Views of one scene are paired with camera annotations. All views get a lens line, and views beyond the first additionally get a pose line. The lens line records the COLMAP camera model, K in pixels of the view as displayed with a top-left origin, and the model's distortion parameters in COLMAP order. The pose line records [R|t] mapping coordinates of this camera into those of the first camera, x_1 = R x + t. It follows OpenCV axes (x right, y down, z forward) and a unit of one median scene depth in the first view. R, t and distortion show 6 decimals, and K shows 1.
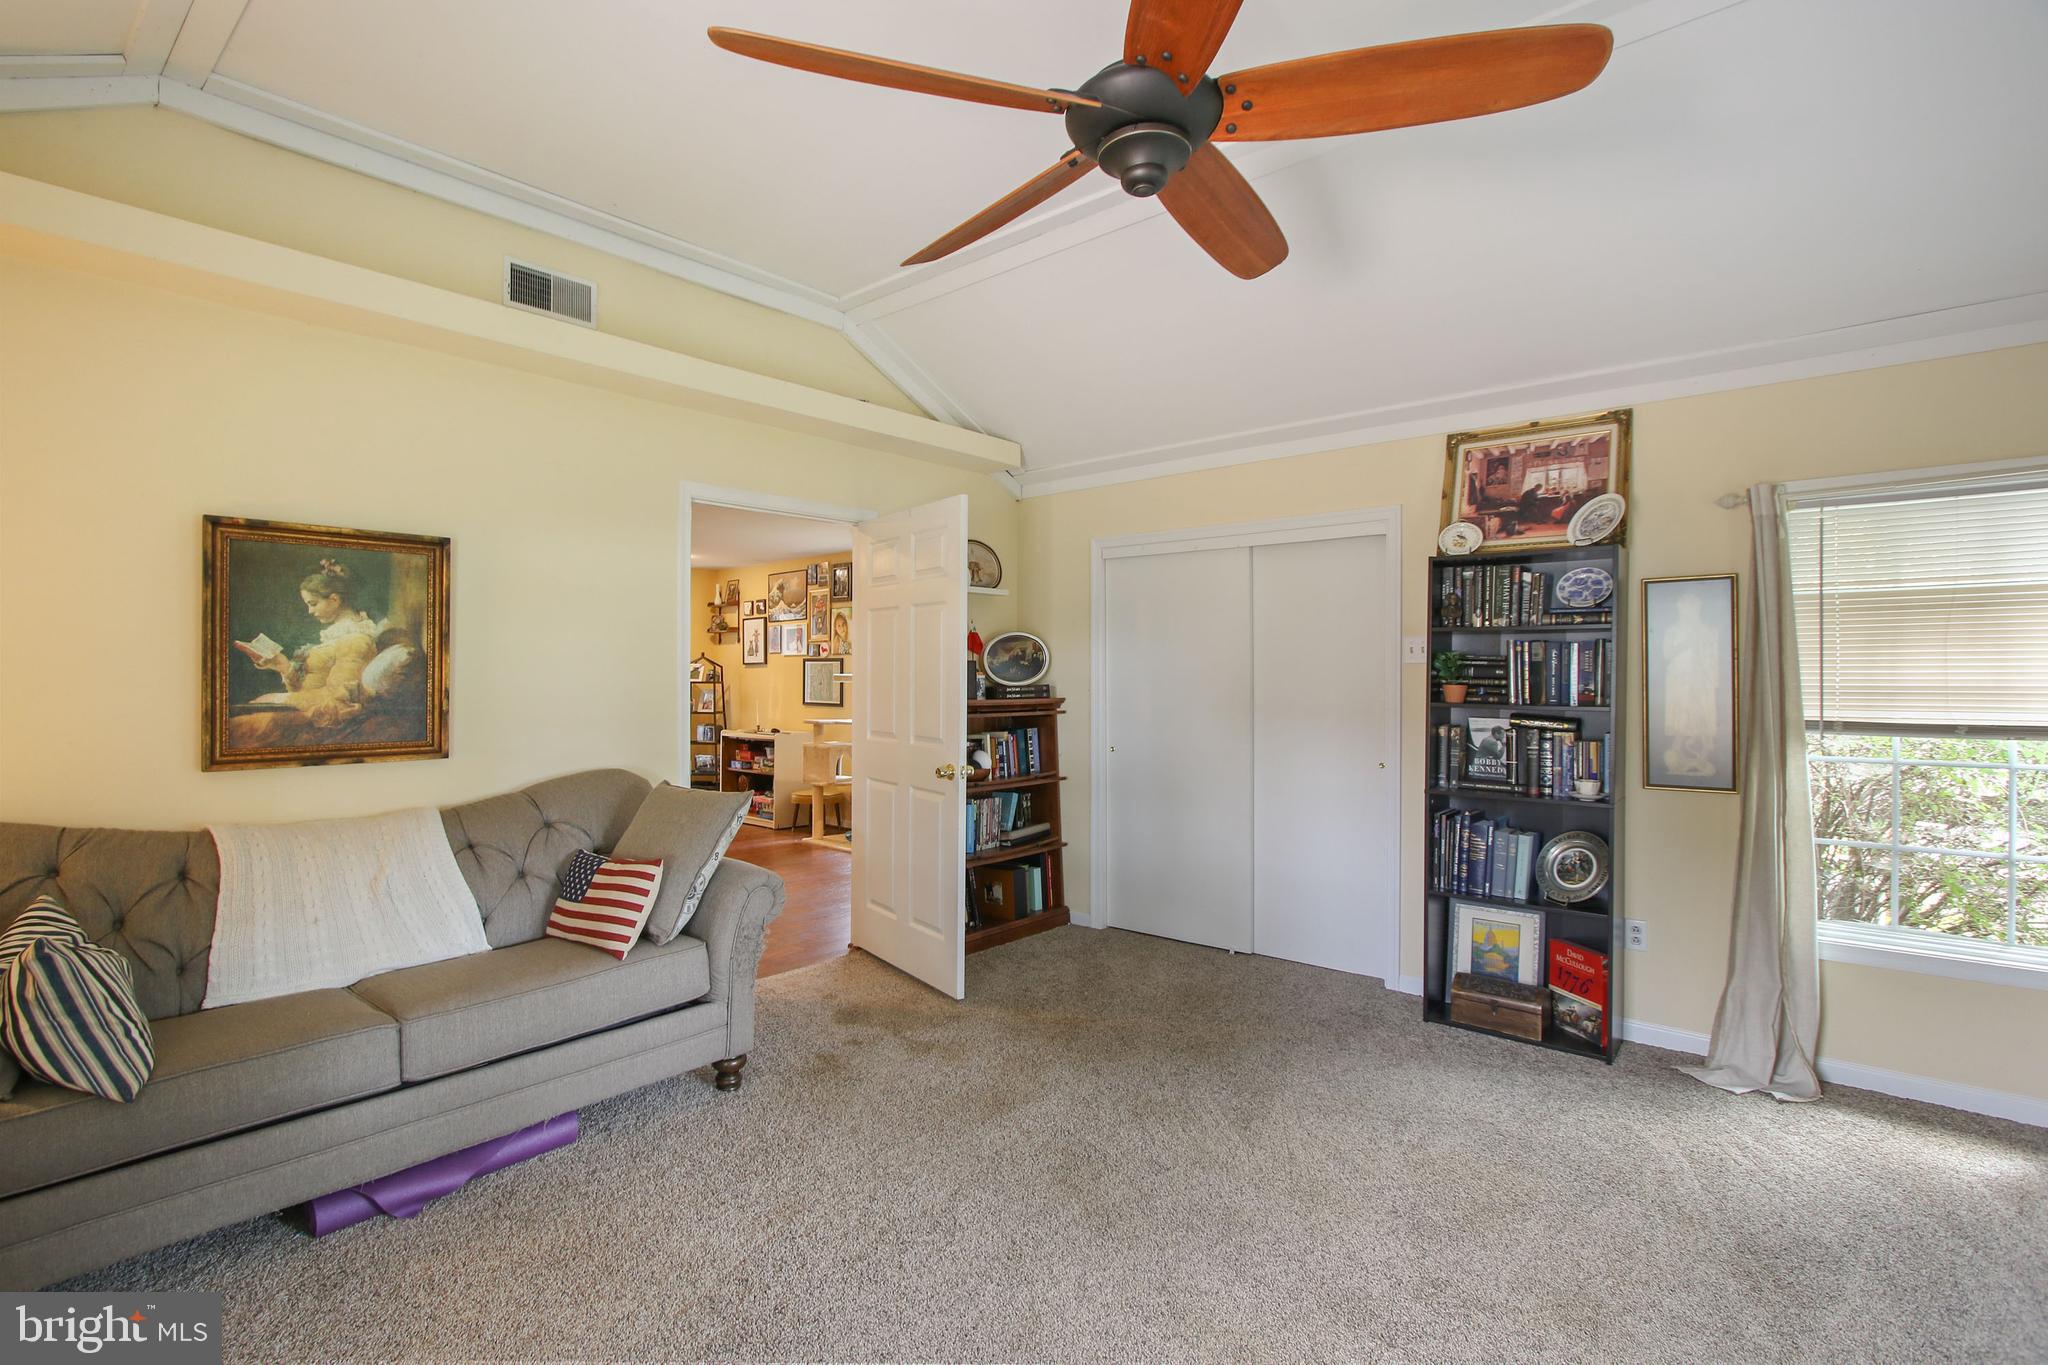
lens RADIAL K [[946.6, 0, 1024.0], [0, 946.6, 682.5], [0, 0, 1]] dist [-0.029132, -0.000450]
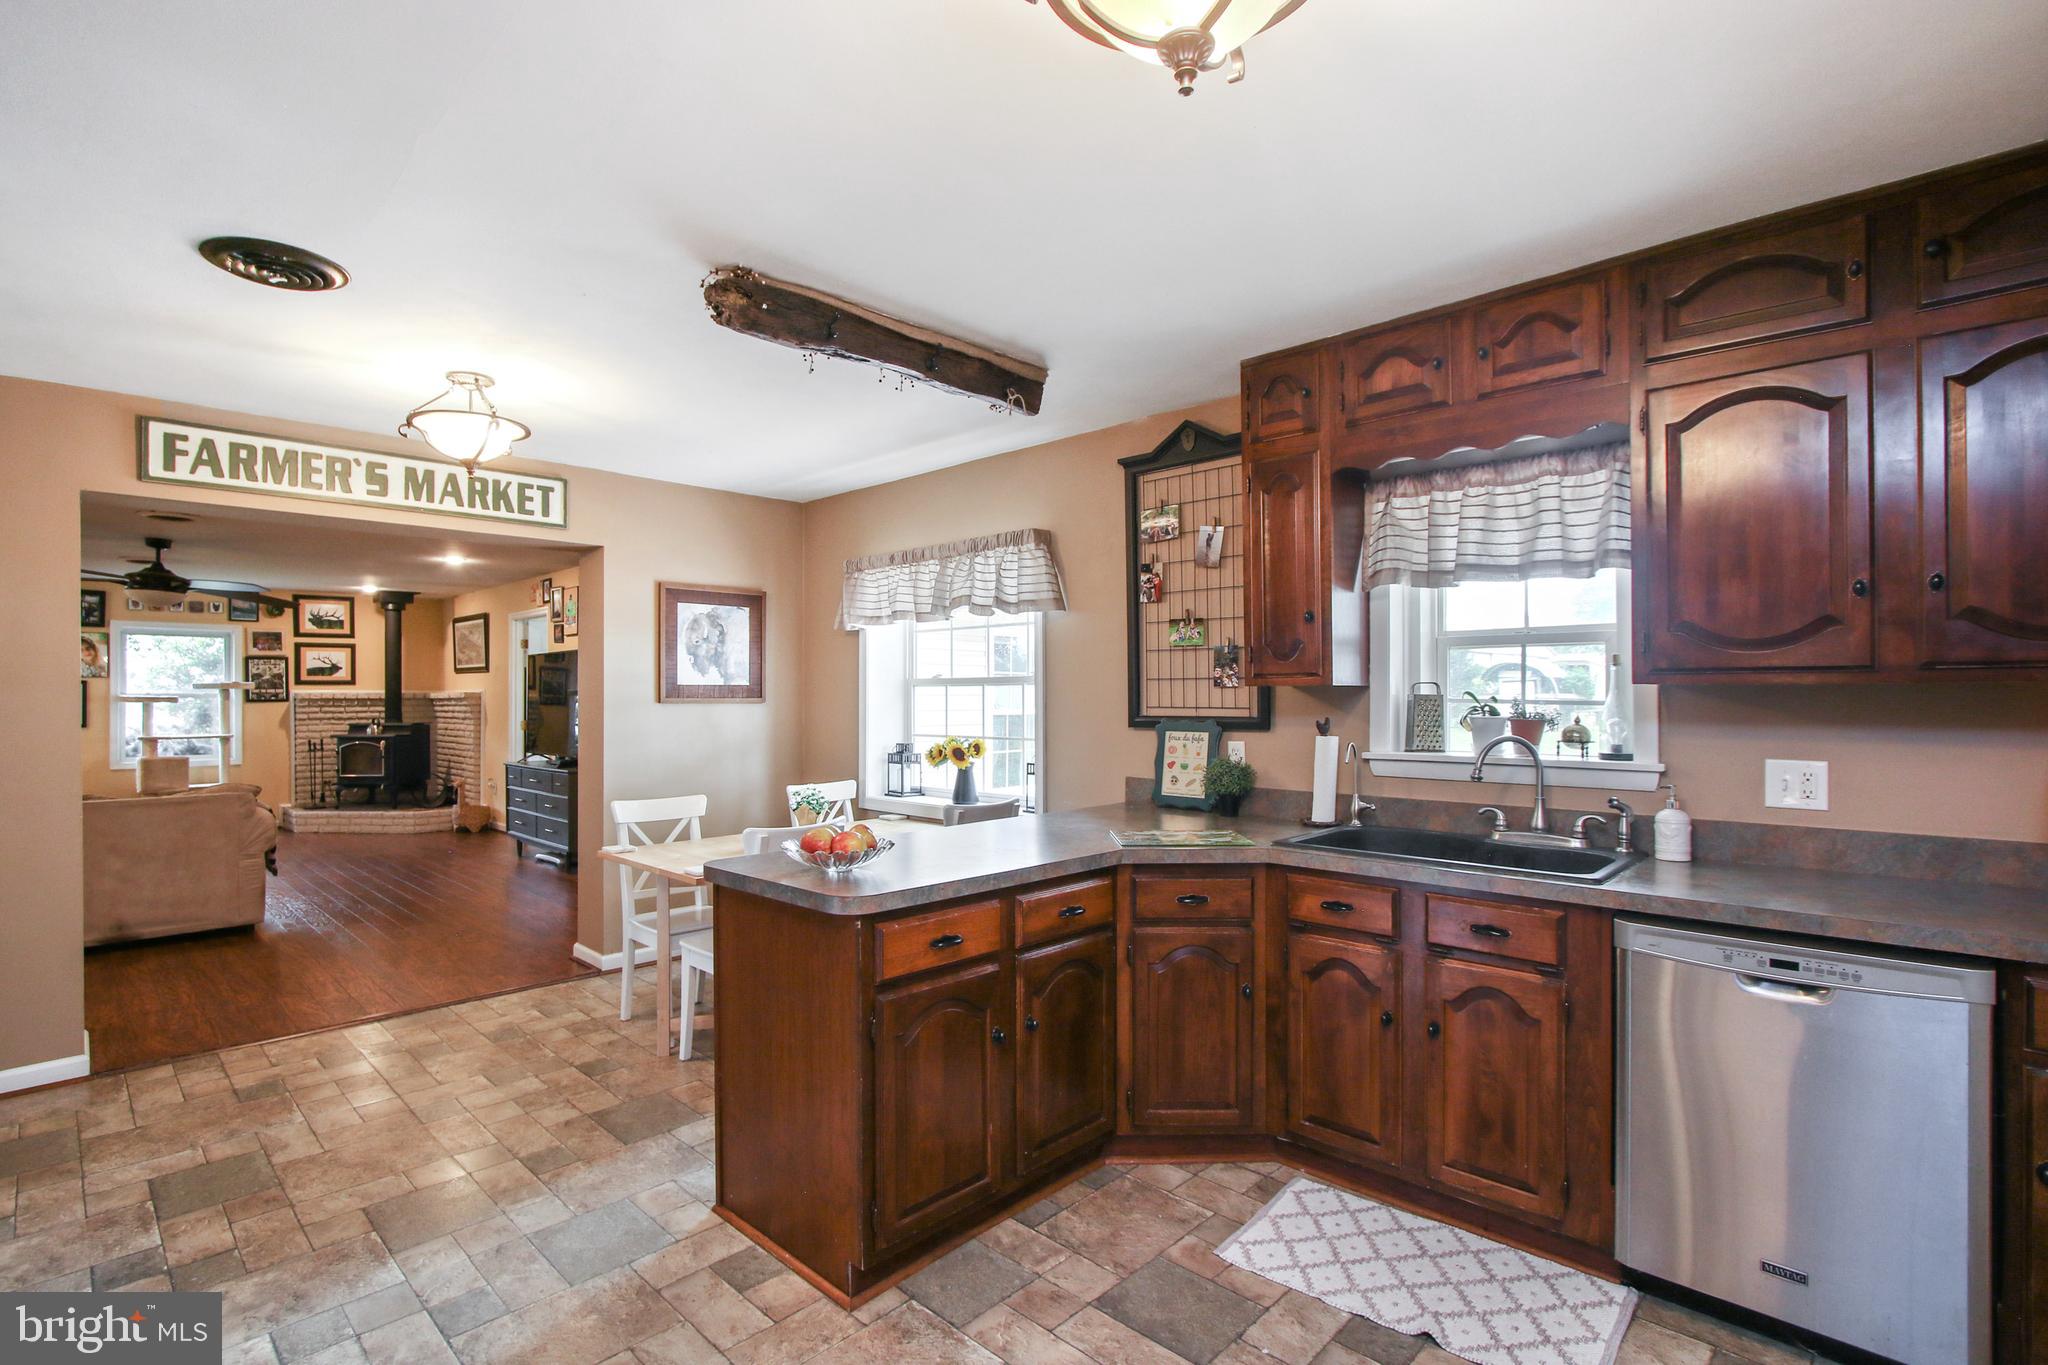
lens RADIAL K [[964.9, 0, 1001.8], [0, 964.9, 691.4], [0, 0, 1]] dist [-0.016951, 0.000331]
pose [[0.056027, 0.002330, 0.998427, -1.096206], [0.009149, 0.999954, -0.002847, -0.001408], [-0.998387, 0.009294, 0.056003, -0.064127]]
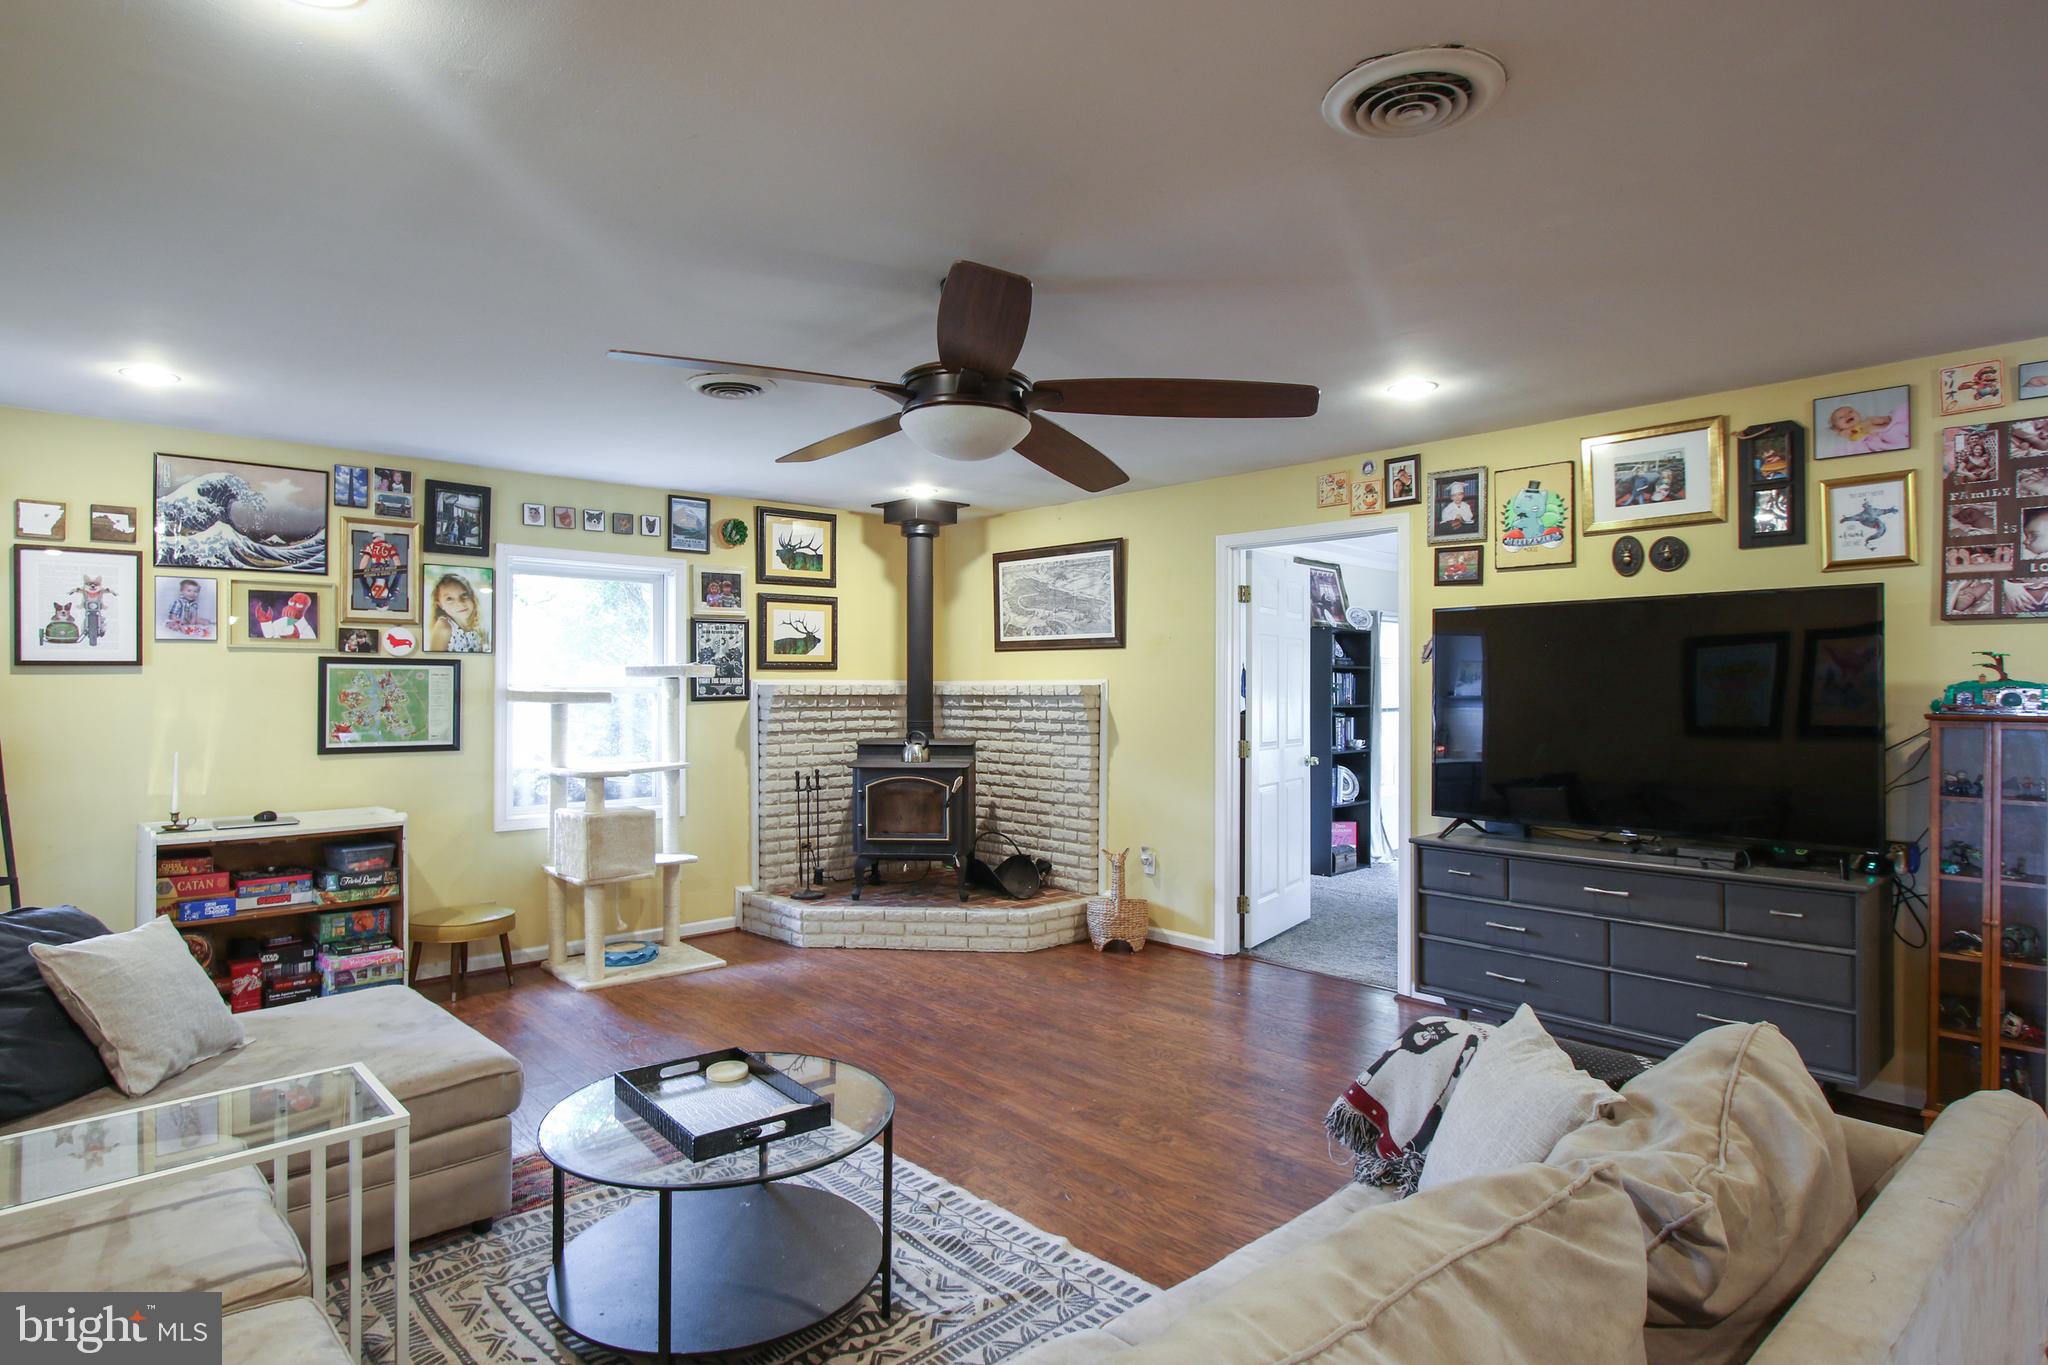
lens RADIAL K [[1086.0, 0, 999.6], [0, 1086.0, 674.5], [0, 0, 1]] dist [-0.012601, 0.000783]
pose [[0.110206, 0.007474, 0.993881, -0.713410], [0.003492, 0.999963, -0.007907, -0.010482], [-0.993903, 0.004343, 0.110176, 0.579995]]
